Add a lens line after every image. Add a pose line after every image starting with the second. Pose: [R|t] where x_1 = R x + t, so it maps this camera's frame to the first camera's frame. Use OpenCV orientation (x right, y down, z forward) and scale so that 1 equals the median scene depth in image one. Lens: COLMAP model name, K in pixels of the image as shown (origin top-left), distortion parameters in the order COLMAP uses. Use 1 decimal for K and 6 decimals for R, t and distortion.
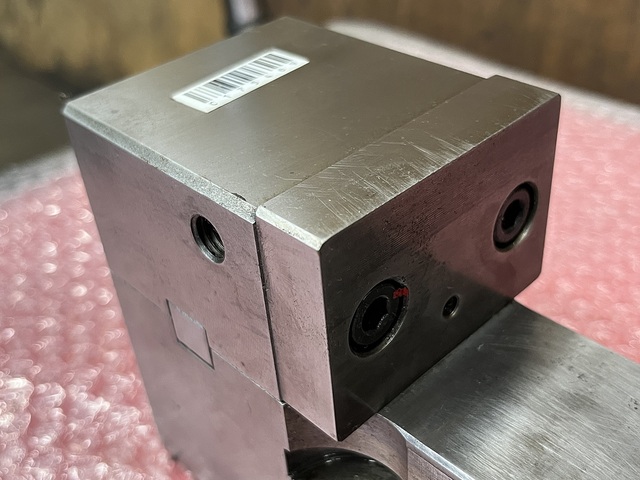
lens RADIAL K [[780.2, 0, 320.0], [0, 780.2, 240.0], [0, 0, 1]] dist [0.014804, -0.035085]
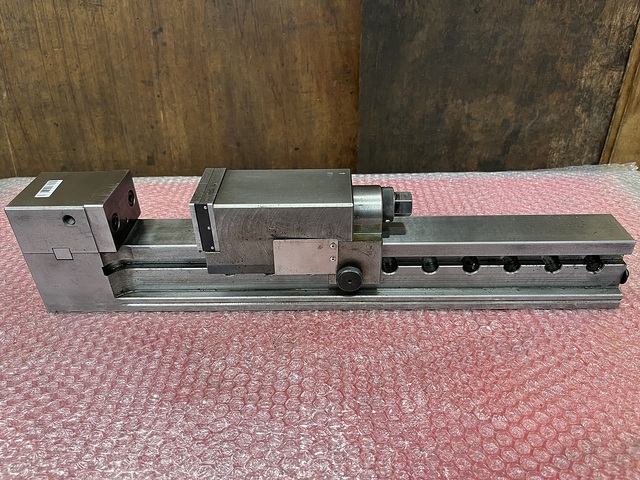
lens RADIAL K [[502.8, 0, 311.0], [0, 502.8, 240.7], [0, 0, 1]] dist [0.047119, -0.108212]
pose [[0.711245, -0.344562, 0.612705, -0.852868], [0.395634, 0.916684, 0.056246, 0.429055], [-0.581038, 0.202402, 0.788307, -1.783321]]
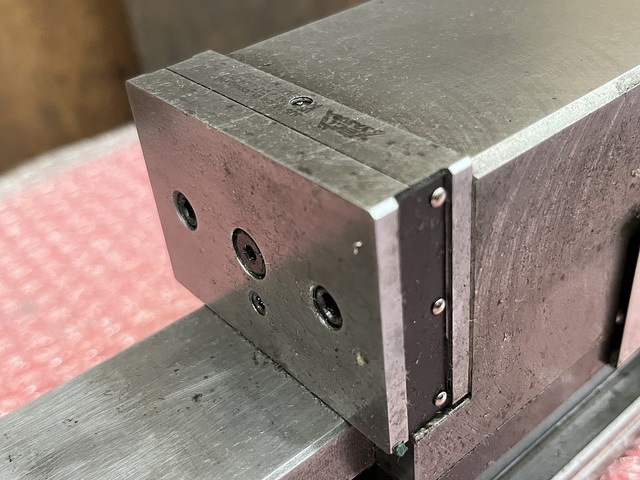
lens RADIAL K [[780.2, 0, 320.0], [0, 780.2, 240.0], [0, 0, 1]] dist [0.014804, -0.035085]
pose [[0.071551, -0.511568, 0.856259, -0.235388], [0.653912, 0.672294, 0.347016, -0.056401], [-0.753180, 0.535088, 0.382623, 0.284854]]
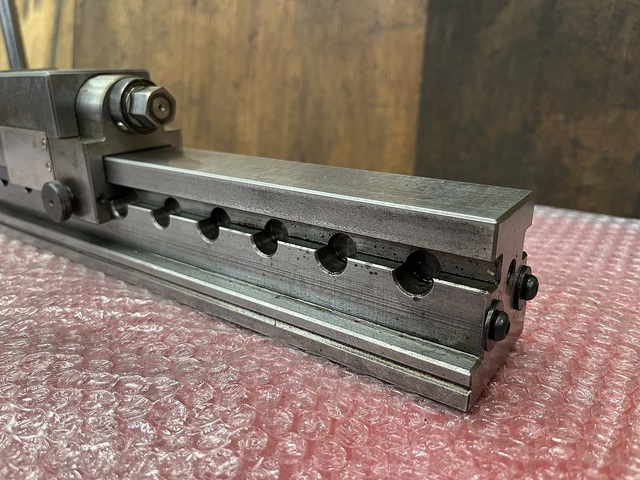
lens RADIAL K [[502.8, 0, 311.0], [0, 502.8, 240.7], [0, 0, 1]] dist [0.047119, -0.108212]
pose [[0.985962, -0.004036, 0.166921, 1.495057], [0.053321, 0.954973, -0.291861, 1.572323], [-0.158227, 0.296665, 0.941783, -1.533628]]
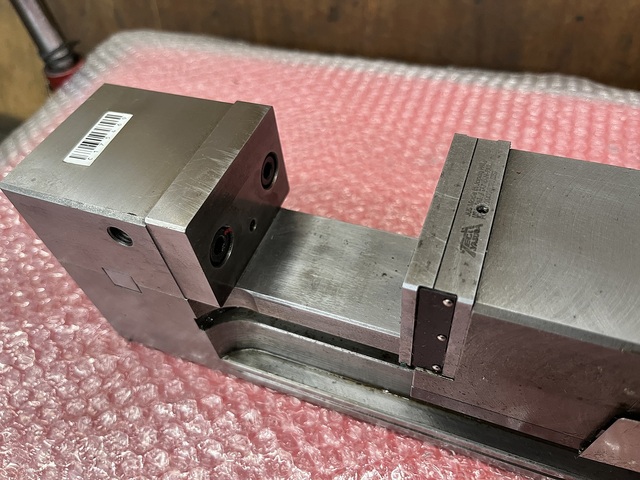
lens RADIAL K [[502.8, 0, 311.0], [0, 502.8, 240.7], [0, 0, 1]] dist [0.047119, -0.108212]
pose [[0.911336, -0.332137, 0.243211, -0.021539], [0.273547, 0.930092, 0.245156, -0.148269], [-0.307634, -0.156889, 0.938481, -0.255224]]
